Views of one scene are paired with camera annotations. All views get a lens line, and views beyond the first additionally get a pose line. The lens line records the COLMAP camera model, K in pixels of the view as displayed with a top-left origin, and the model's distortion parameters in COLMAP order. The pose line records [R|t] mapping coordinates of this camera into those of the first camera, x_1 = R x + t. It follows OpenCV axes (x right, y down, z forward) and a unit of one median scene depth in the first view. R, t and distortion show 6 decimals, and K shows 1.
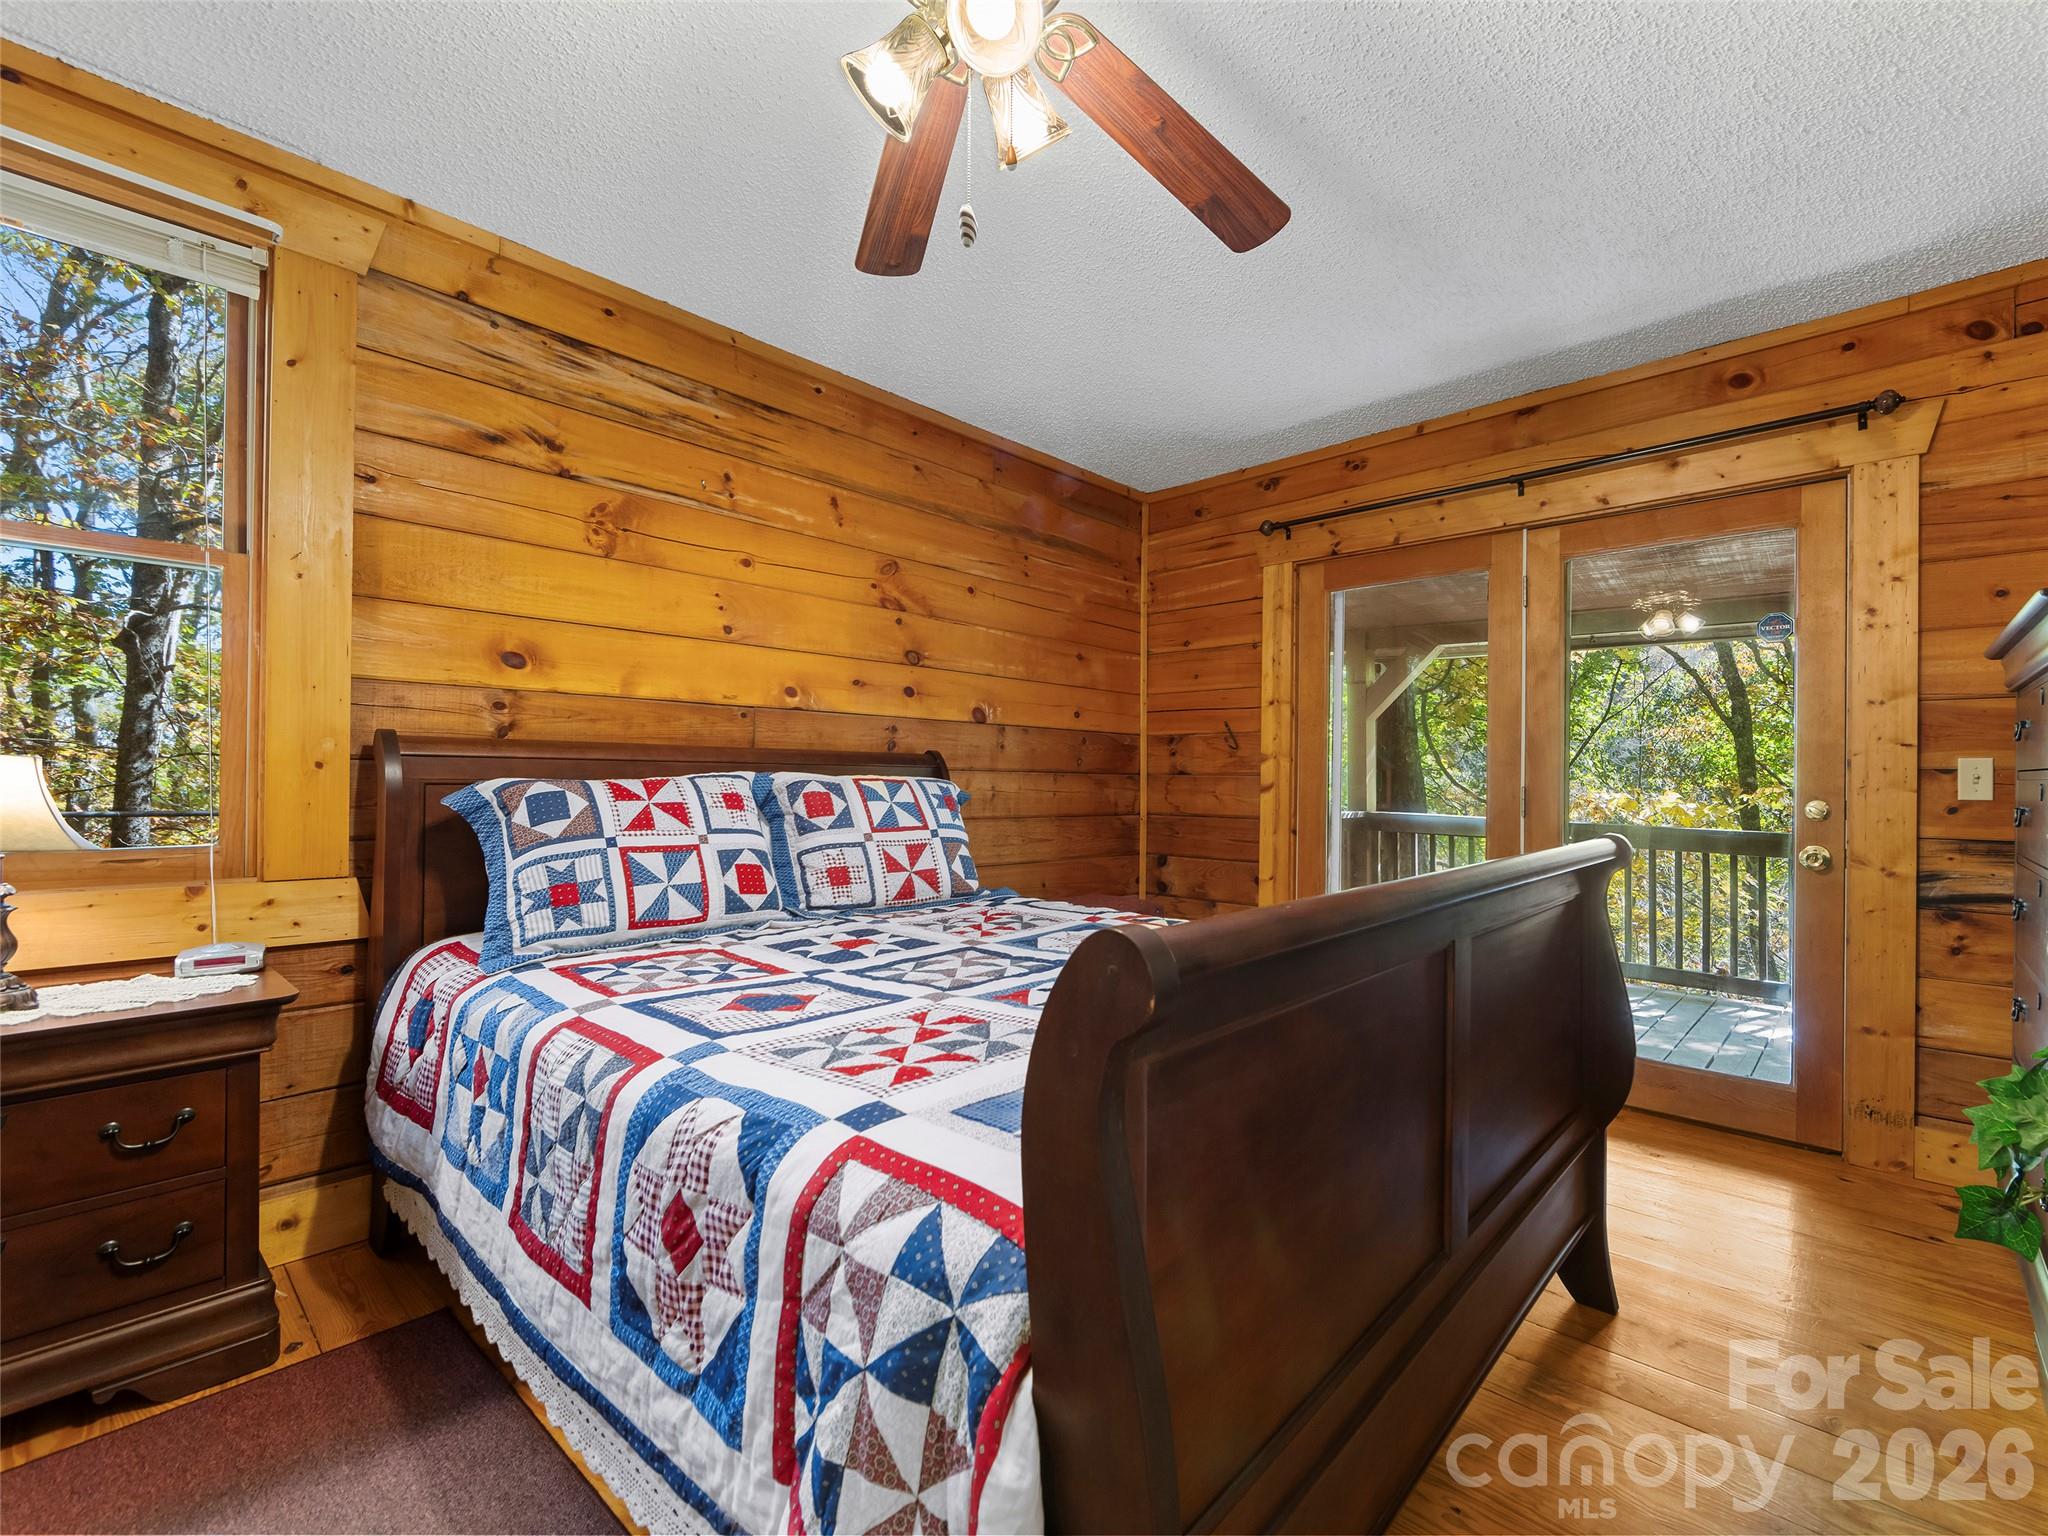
lens RADIAL K [[953.0, 0, 1082.5], [0, 953.0, 774.0], [0, 0, 1]] dist [-0.002642, -0.000079]
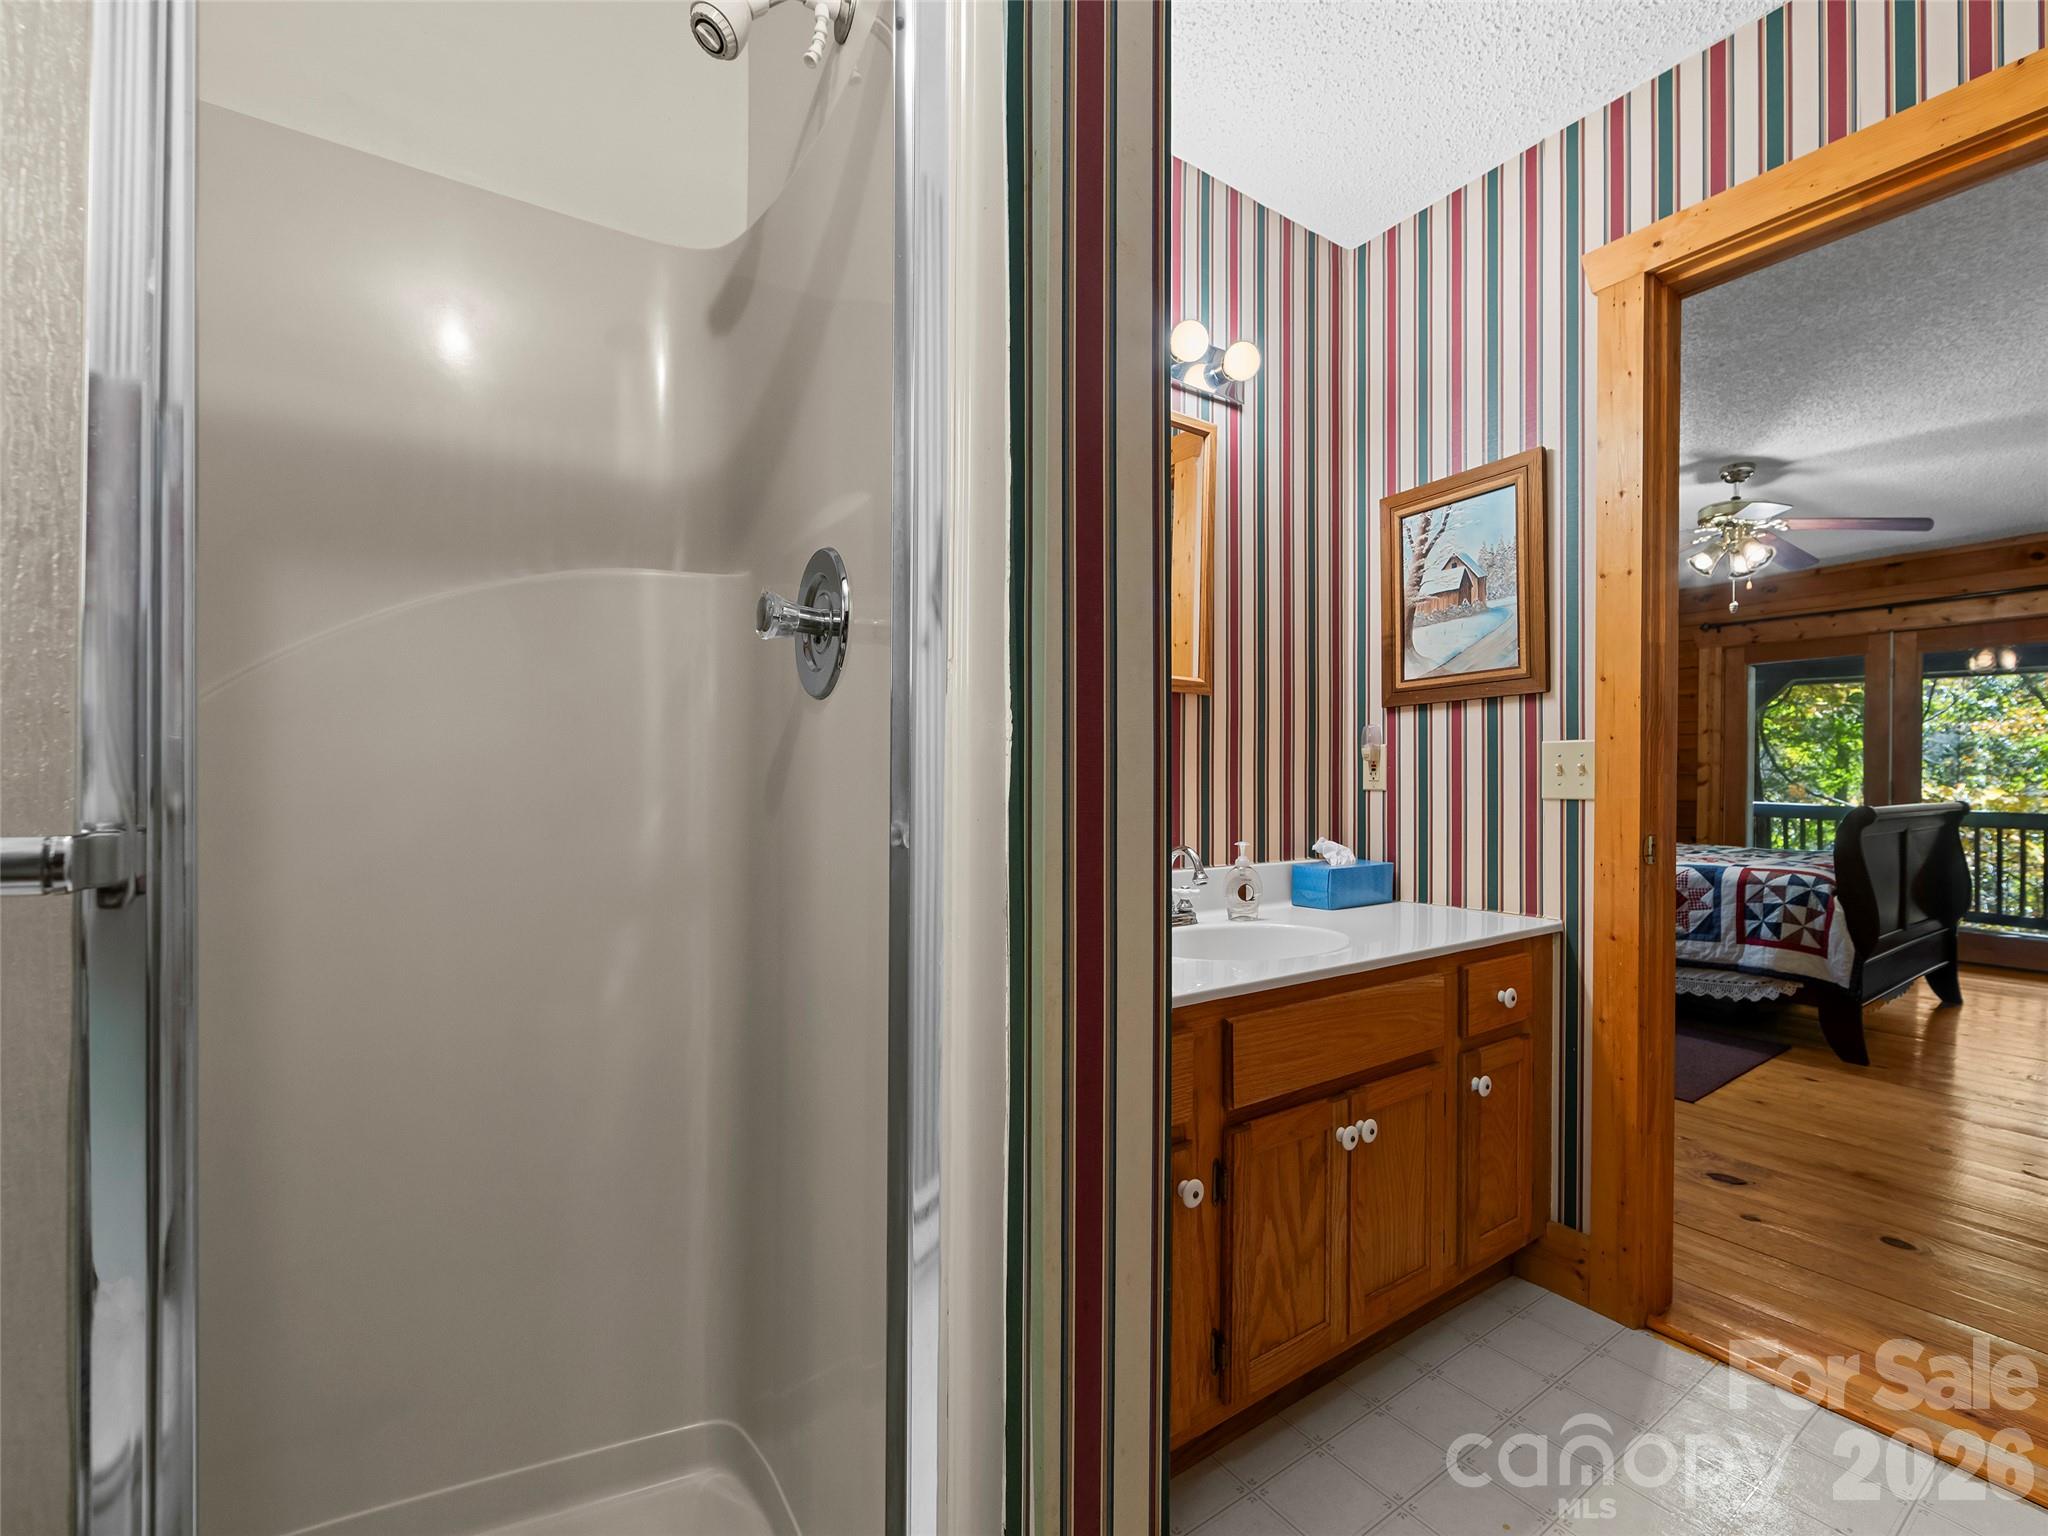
lens RADIAL K [[899.5, 0, 1110.3], [0, 899.5, 784.9], [0, 0, 1]] dist [-0.004772, 0.000460]
pose [[0.974506, -0.003797, -0.224328, -0.661100], [0.006209, 0.999930, 0.010046, -0.005207], [0.224274, -0.011183, 0.974462, -1.082264]]
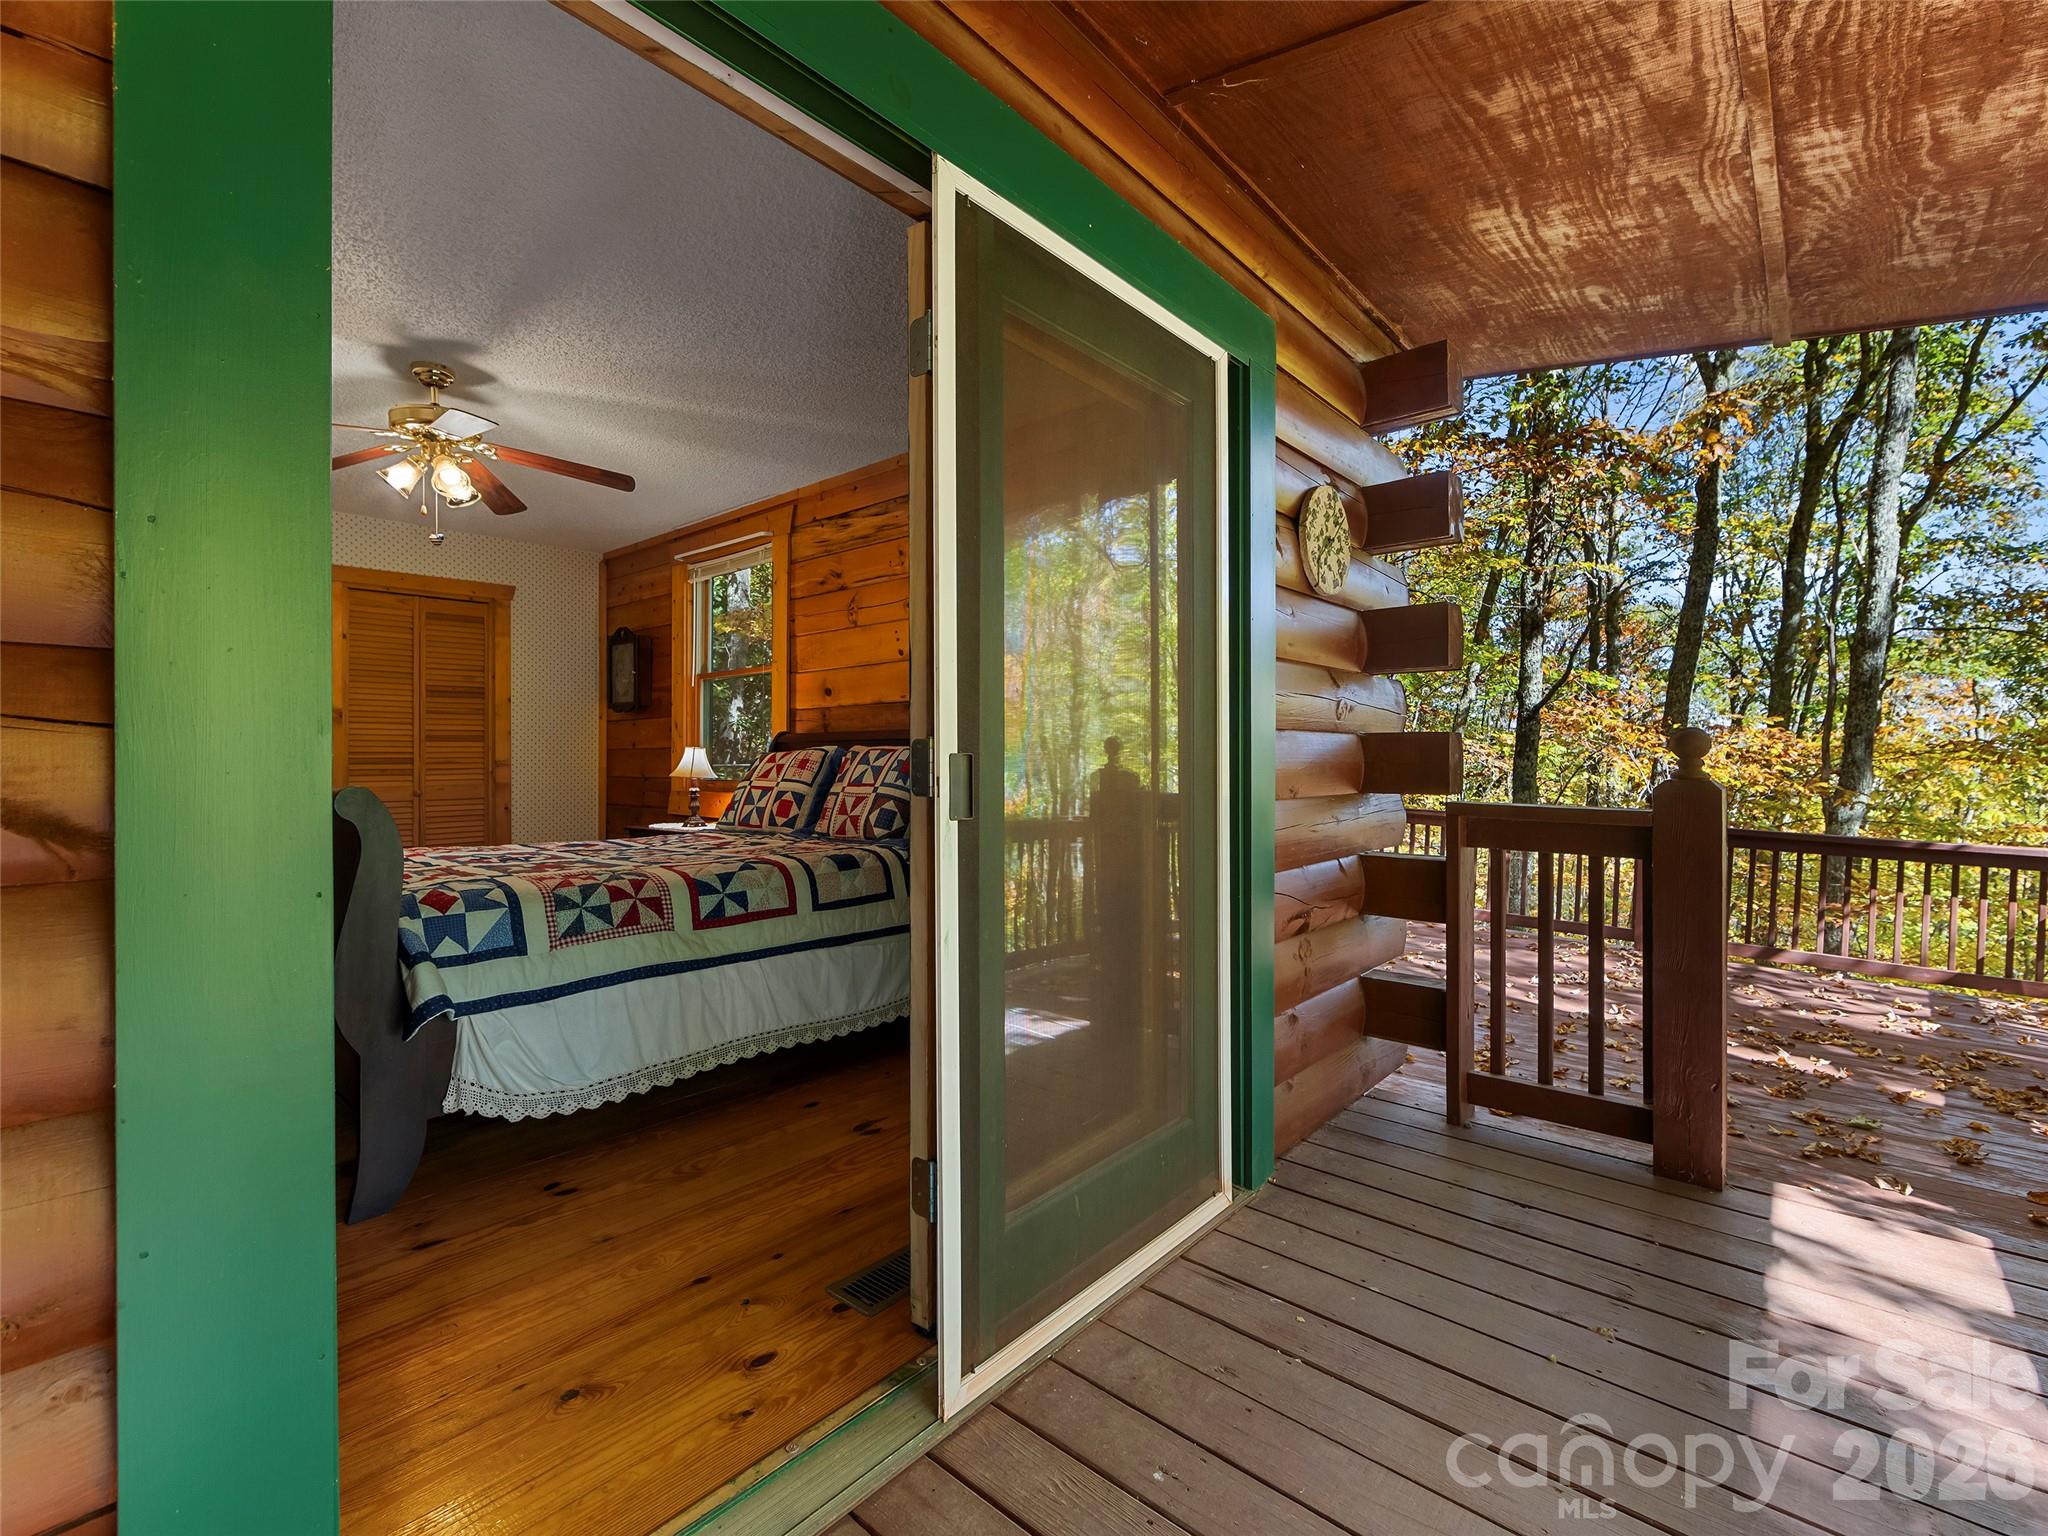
lens RADIAL K [[899.5, 0, 1048.4], [0, 899.5, 757.4], [0, 0, 1]] dist [-0.004772, 0.000460]
pose [[-0.002613, -0.008191, -0.999963, 0.698721], [0.015074, 0.999853, -0.008229, 0.020812], [0.999883, -0.015095, -0.002489, 0.809430]]
